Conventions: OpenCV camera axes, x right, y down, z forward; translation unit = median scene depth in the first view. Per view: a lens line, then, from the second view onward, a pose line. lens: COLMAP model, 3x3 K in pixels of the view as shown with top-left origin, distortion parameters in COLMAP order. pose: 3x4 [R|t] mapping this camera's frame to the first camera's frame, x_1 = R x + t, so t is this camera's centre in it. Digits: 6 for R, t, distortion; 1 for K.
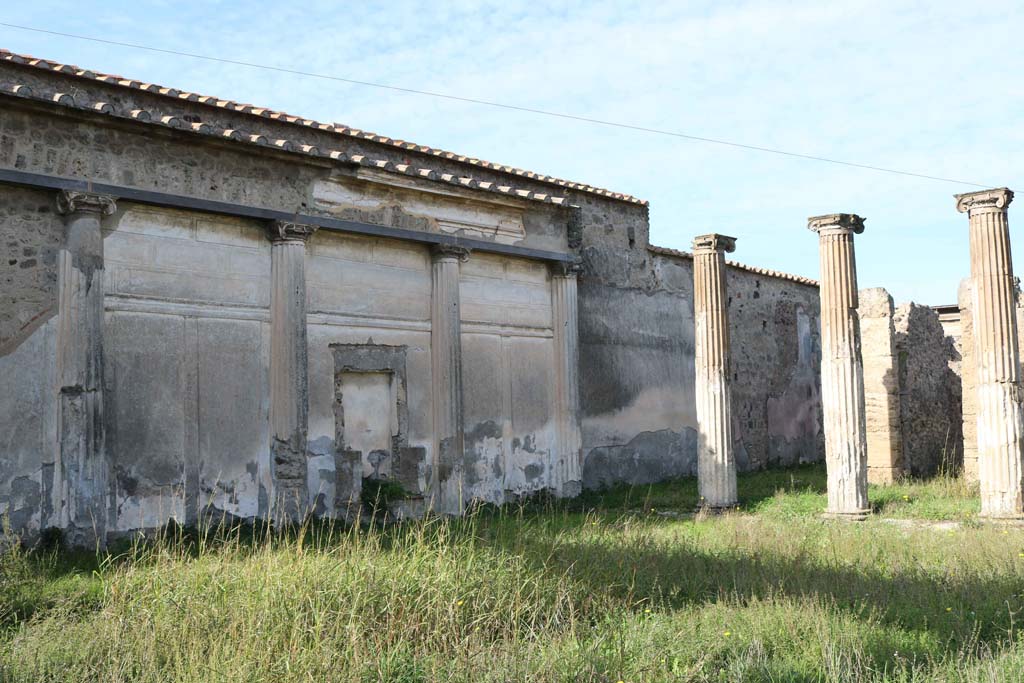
lens RADIAL K [[998.6, 0, 486.5], [0, 998.6, 362.1], [0, 0, 1]] dist [-0.149821, 0.173752]
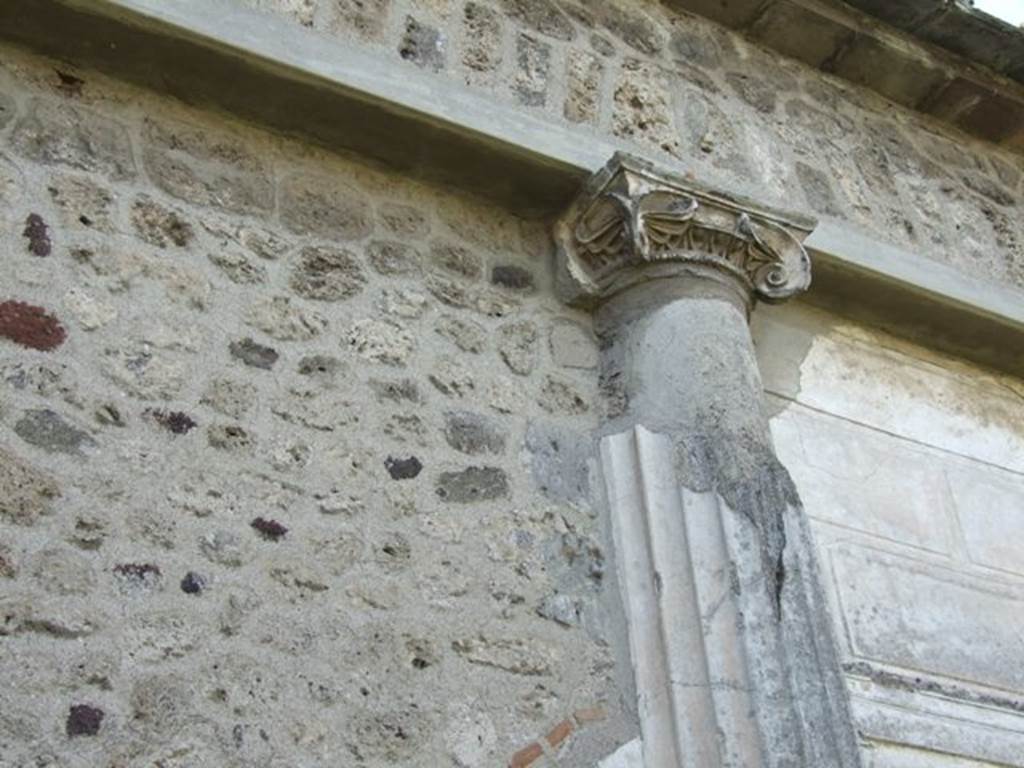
lens RADIAL K [[1555.0, 0, 511.3], [0, 1555.0, 348.5], [0, 0, 1]] dist [-0.035712, 0.155996]
pose [[0.960799, -0.210251, -0.180718, -0.354472], [0.082567, 0.839253, -0.537435, 0.039937], [0.264664, 0.501446, 0.823714, 0.645119]]
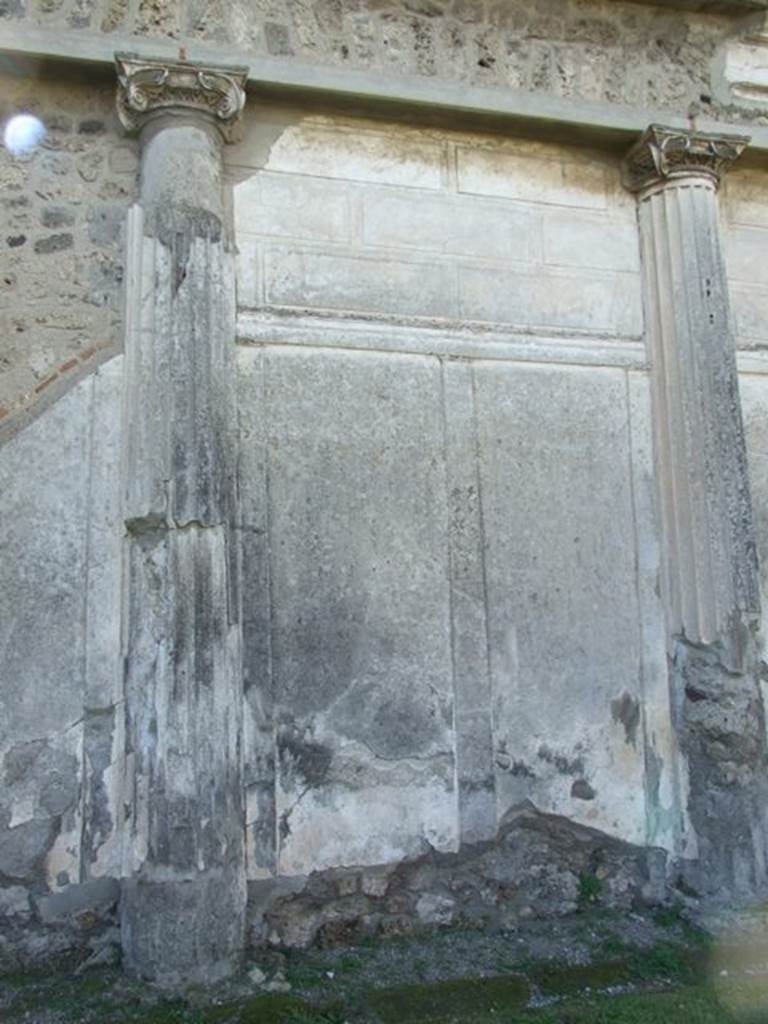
lens RADIAL K [[837.2, 0, 359.6], [0, 837.2, 510.5], [0, 0, 1]] dist [-0.058896, 0.060991]
pose [[0.846566, -0.078018, -0.526535, -0.148432], [0.045027, 0.996151, -0.075207, 0.046471], [0.530376, 0.039959, 0.846821, 0.673883]]
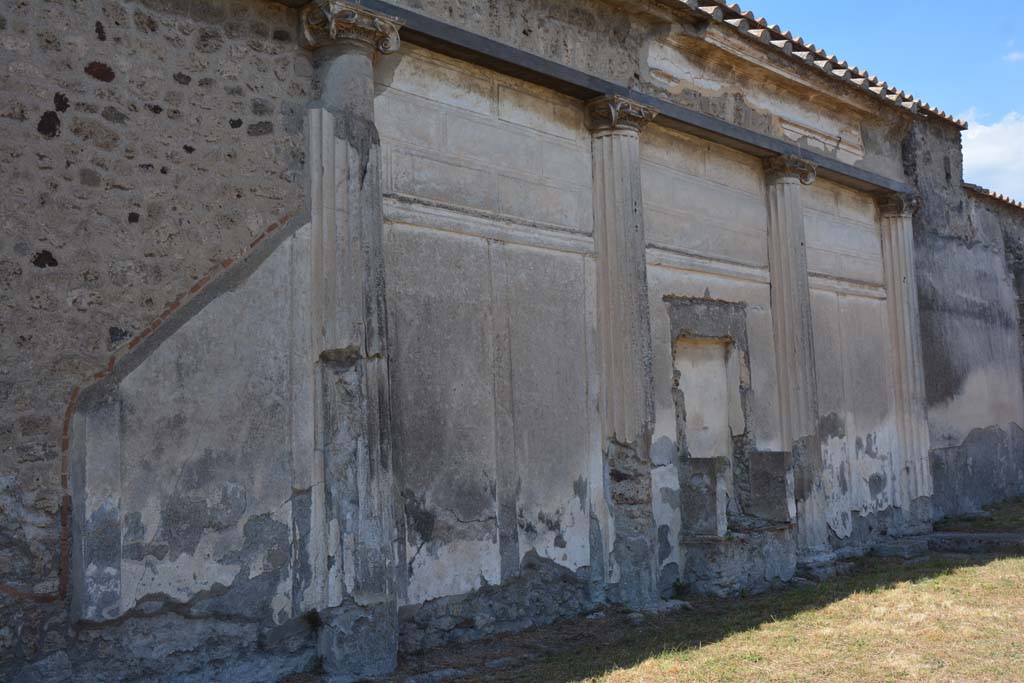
lens RADIAL K [[1011.7, 0, 513.6], [0, 1011.7, 352.1], [0, 0, 1]] dist [-0.078206, 0.254345]
pose [[0.999747, -0.021329, -0.007162, -0.287622], [0.021145, 0.999467, -0.024861, 0.038281], [0.007688, 0.024704, 0.999665, 0.381403]]
